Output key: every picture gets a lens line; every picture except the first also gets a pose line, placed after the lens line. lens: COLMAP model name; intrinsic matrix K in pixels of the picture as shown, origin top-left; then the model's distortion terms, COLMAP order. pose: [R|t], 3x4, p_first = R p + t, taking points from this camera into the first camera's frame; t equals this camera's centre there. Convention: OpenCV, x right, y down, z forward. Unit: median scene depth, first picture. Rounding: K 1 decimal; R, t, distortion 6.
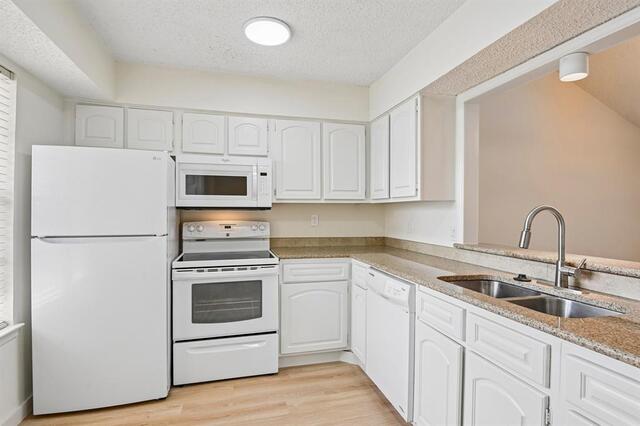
lens RADIAL K [[329.7, 0, 320.0], [0, 329.7, 213.0], [0, 0, 1]] dist [-0.001437, -0.000208]
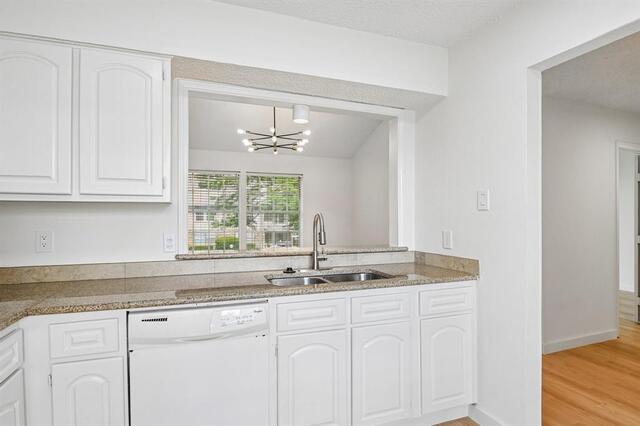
lens RADIAL K [[334.4, 0, 320.0], [0, 334.4, 213.0], [0, 0, 1]] dist [-0.016636, -0.000590]
pose [[-0.077224, -0.002411, 0.997011, -0.477693], [0.000681, 0.999997, 0.002471, -0.016224], [-0.997014, 0.000870, -0.077223, 0.728799]]
